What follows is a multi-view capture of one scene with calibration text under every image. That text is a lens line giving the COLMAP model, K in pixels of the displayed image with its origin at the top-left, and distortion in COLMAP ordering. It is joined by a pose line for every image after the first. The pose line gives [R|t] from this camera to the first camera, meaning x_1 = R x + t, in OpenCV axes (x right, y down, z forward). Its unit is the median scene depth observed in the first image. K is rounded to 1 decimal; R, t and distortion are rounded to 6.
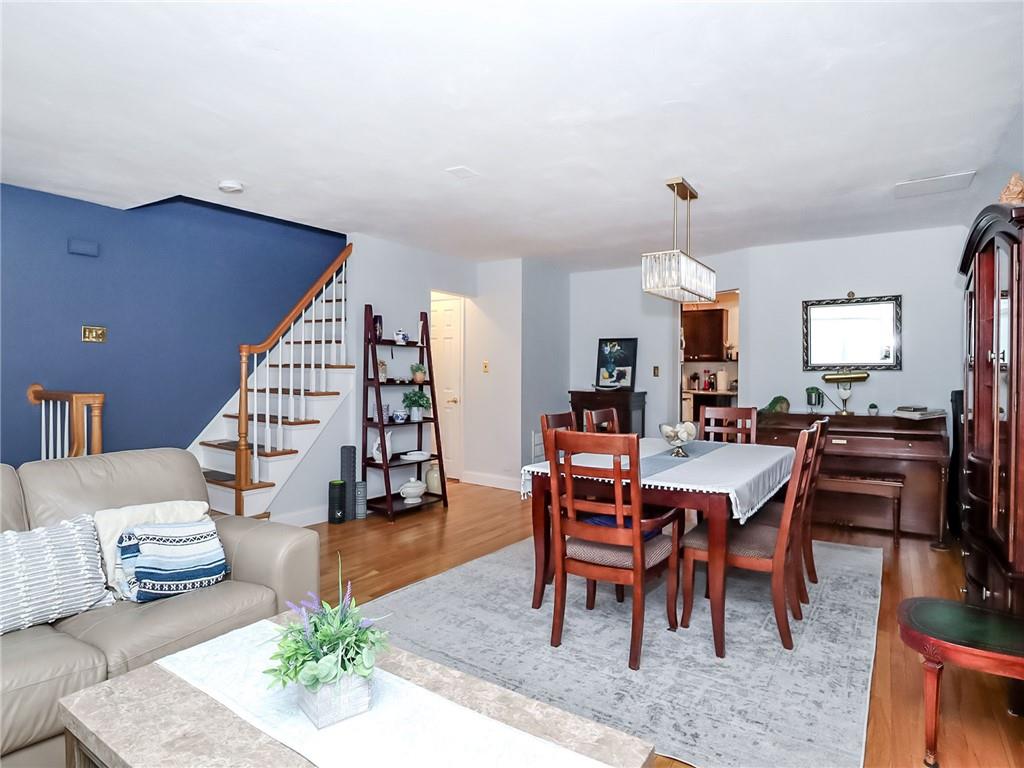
lens RADIAL K [[589.4, 0, 512.0], [0, 589.4, 378.4], [0, 0, 1]] dist [-0.005090, -0.000436]
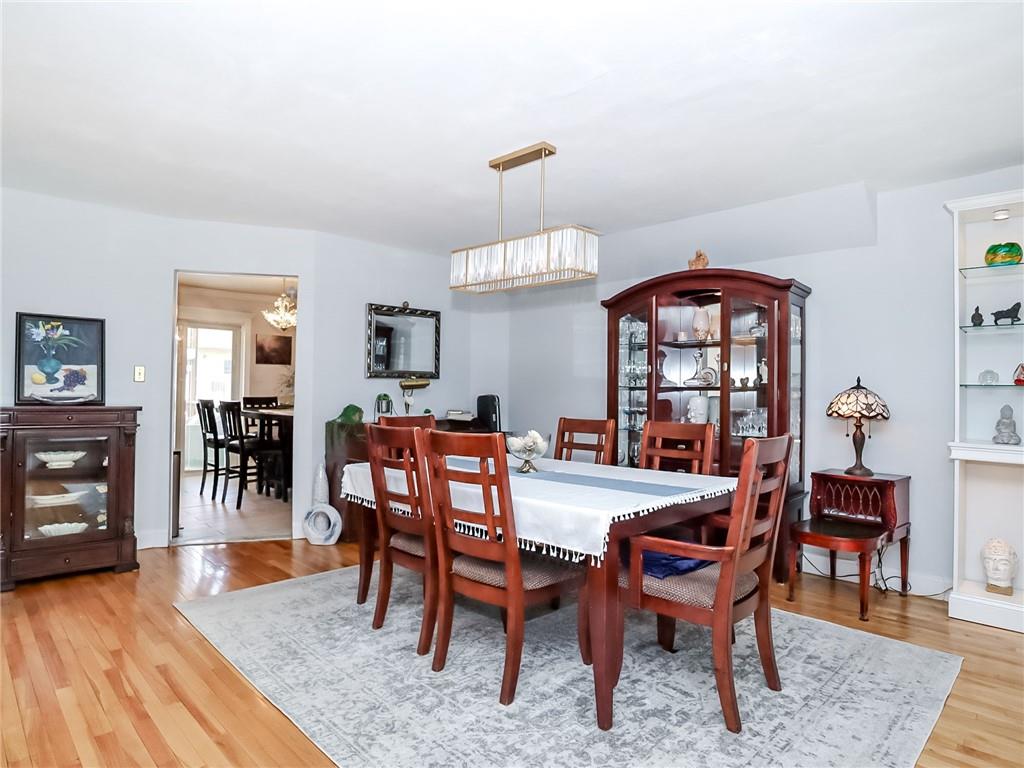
lens RADIAL K [[589.4, 0, 512.0], [0, 589.4, 378.4], [0, 0, 1]] dist [-0.005090, -0.000436]
pose [[0.220851, 0.004144, 0.975299, -0.387044], [-0.009702, 0.999951, -0.002051, -0.011230], [-0.975259, -0.009009, 0.220881, 0.565194]]
